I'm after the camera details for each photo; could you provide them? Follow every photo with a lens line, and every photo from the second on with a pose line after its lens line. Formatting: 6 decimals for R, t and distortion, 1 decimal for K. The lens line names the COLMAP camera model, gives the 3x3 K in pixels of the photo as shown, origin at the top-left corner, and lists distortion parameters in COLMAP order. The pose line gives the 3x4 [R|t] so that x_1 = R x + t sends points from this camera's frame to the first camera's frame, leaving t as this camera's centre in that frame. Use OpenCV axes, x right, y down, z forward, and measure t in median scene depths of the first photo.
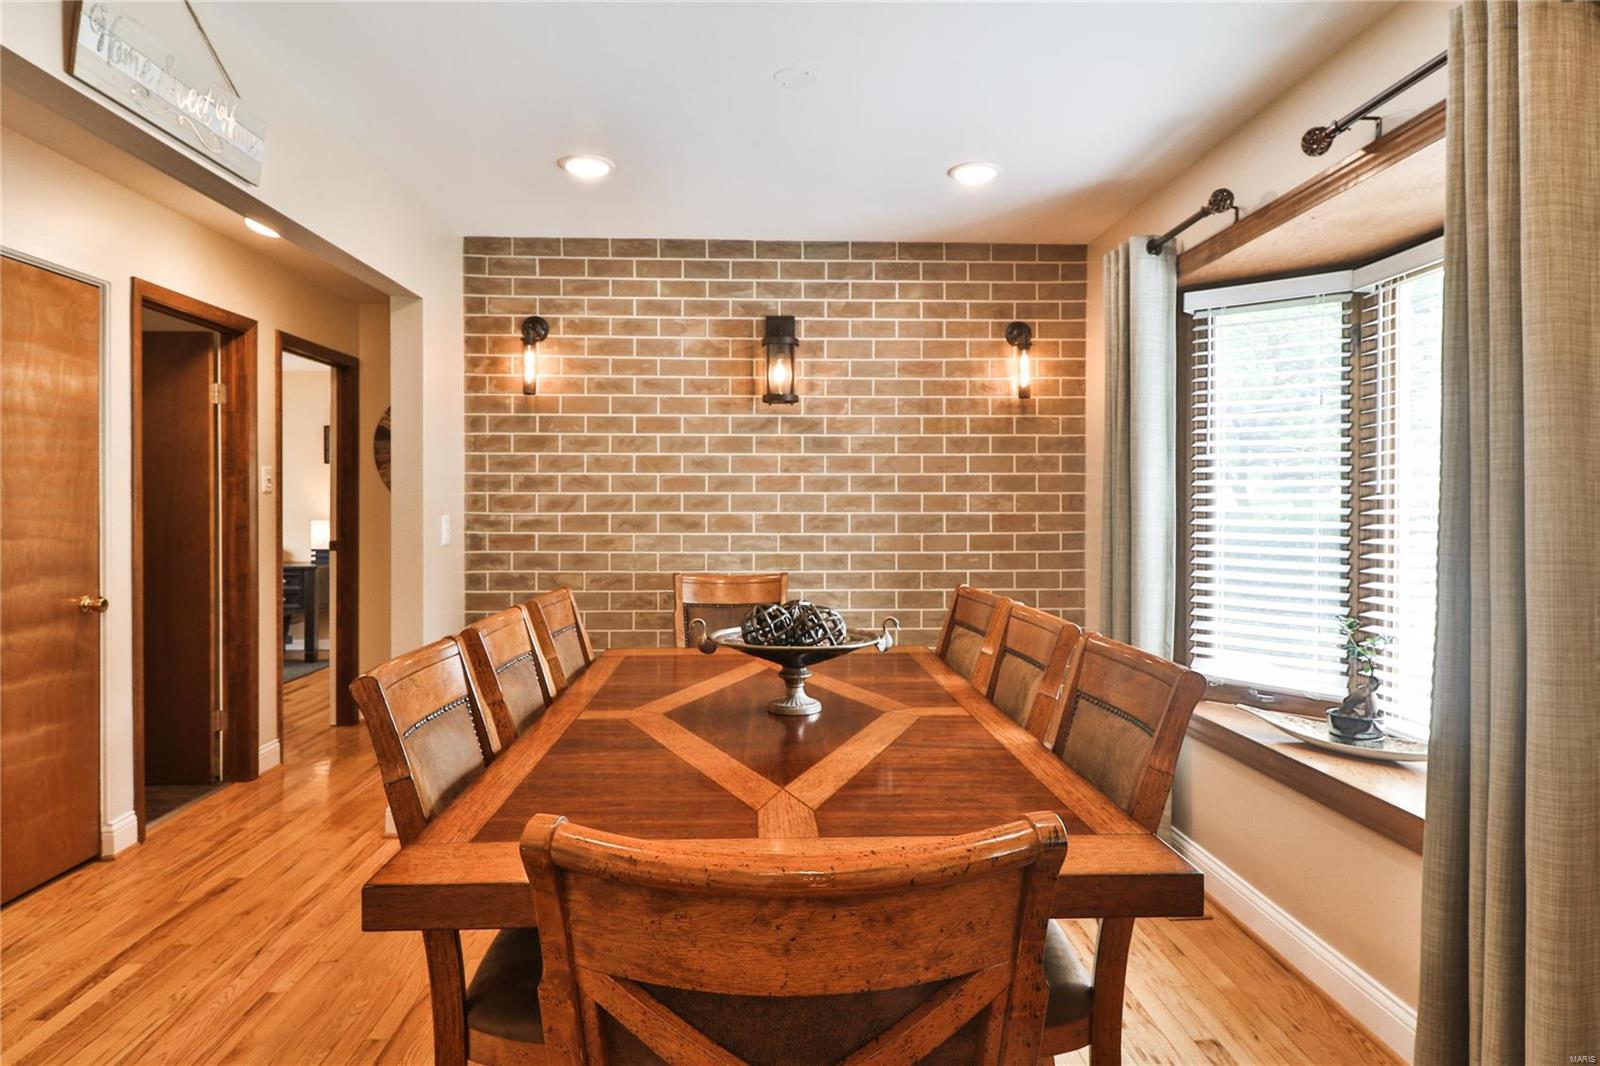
lens RADIAL K [[905.7, 0, 795.1], [0, 905.7, 513.2], [0, 0, 1]] dist [0.003293, -0.011396]
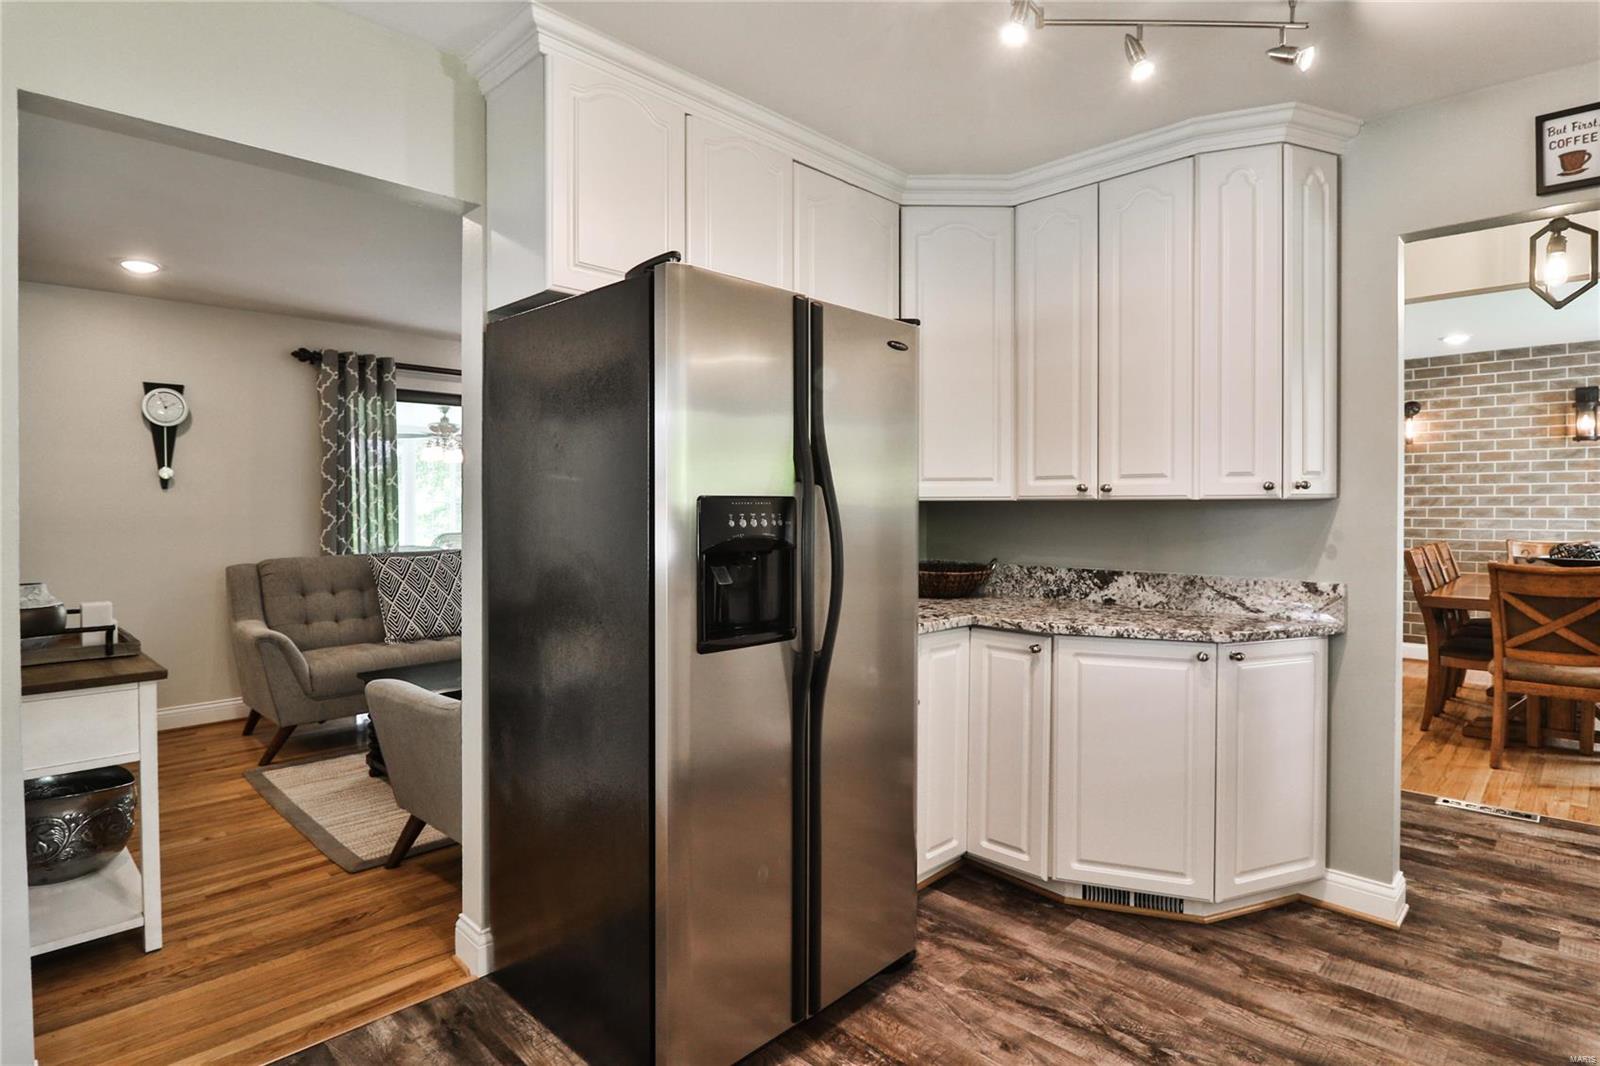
lens RADIAL K [[826.7, 0, 800.0], [0, 826.7, 517.6], [0, 0, 1]] dist [0.001607, -0.016866]
pose [[0.679784, 0.006577, -0.733382, 0.100497], [-0.001504, 0.999970, 0.007574, 0.011124], [0.733410, -0.004046, 0.679774, -1.074592]]
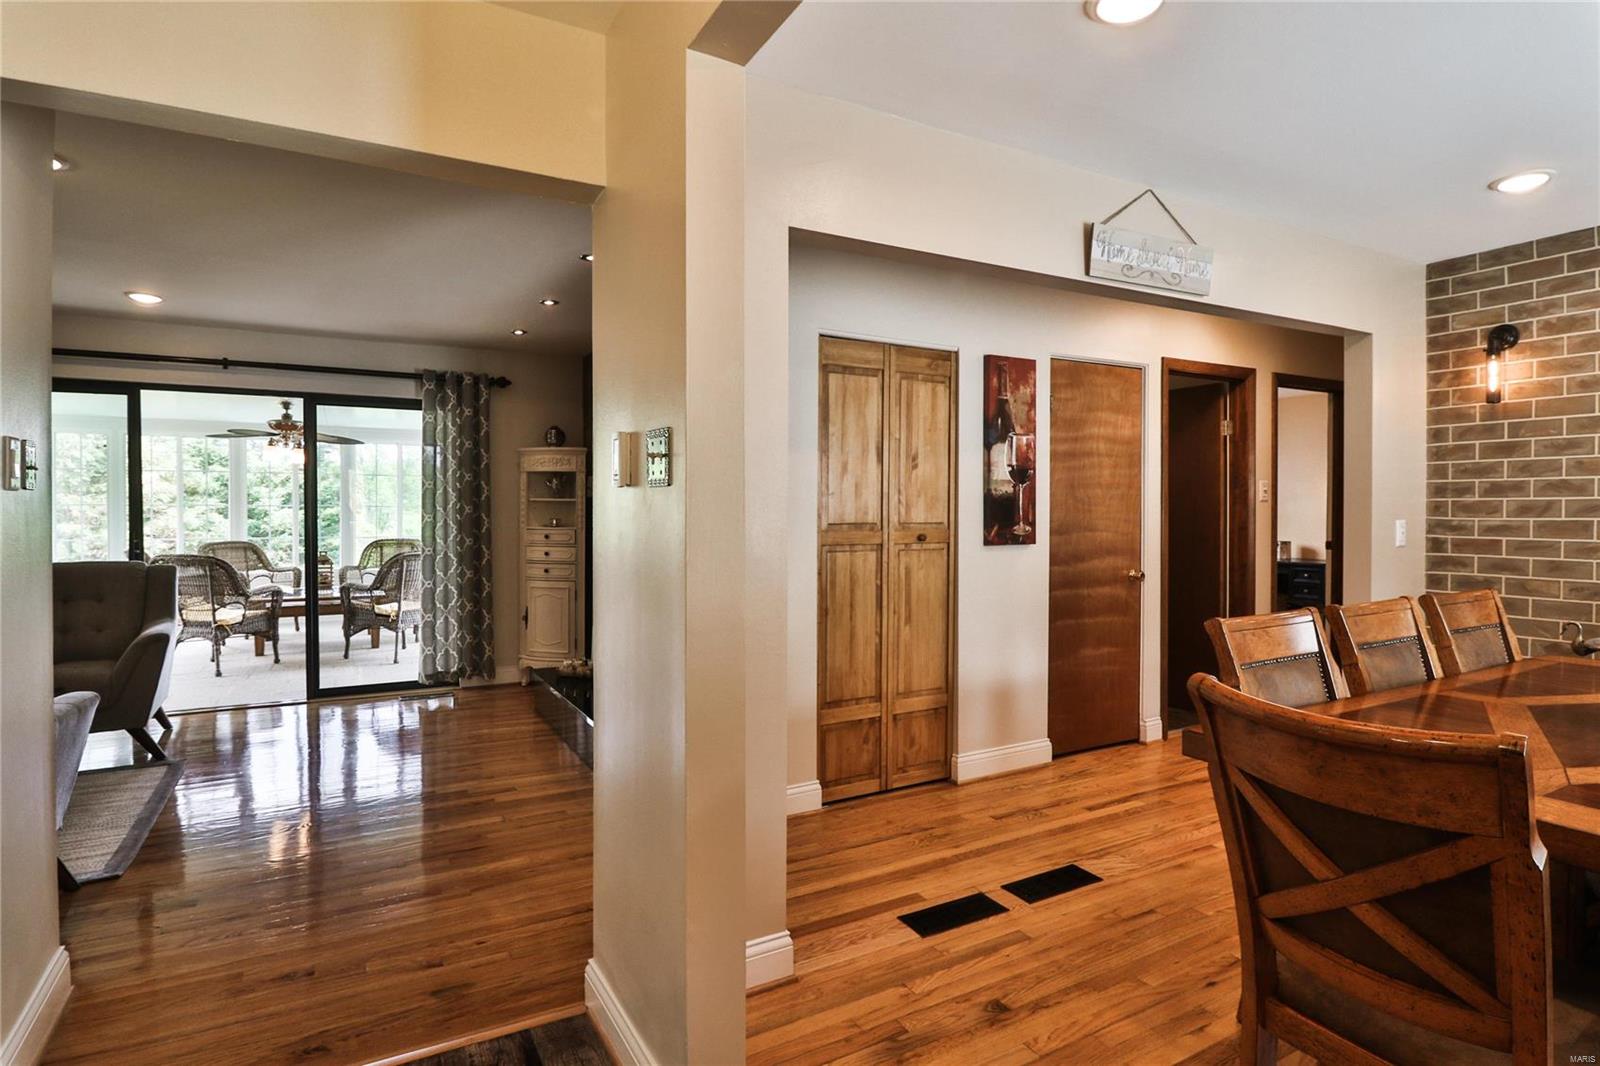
lens RADIAL K [[826.7, 0, 800.0], [0, 826.7, 517.6], [0, 0, 1]] dist [0.001607, -0.016866]
pose [[0.442170, 0.005699, -0.896913, 0.189251], [-0.005755, 0.999977, 0.003517, 0.000338], [0.896913, 0.003607, 0.442193, -0.112753]]
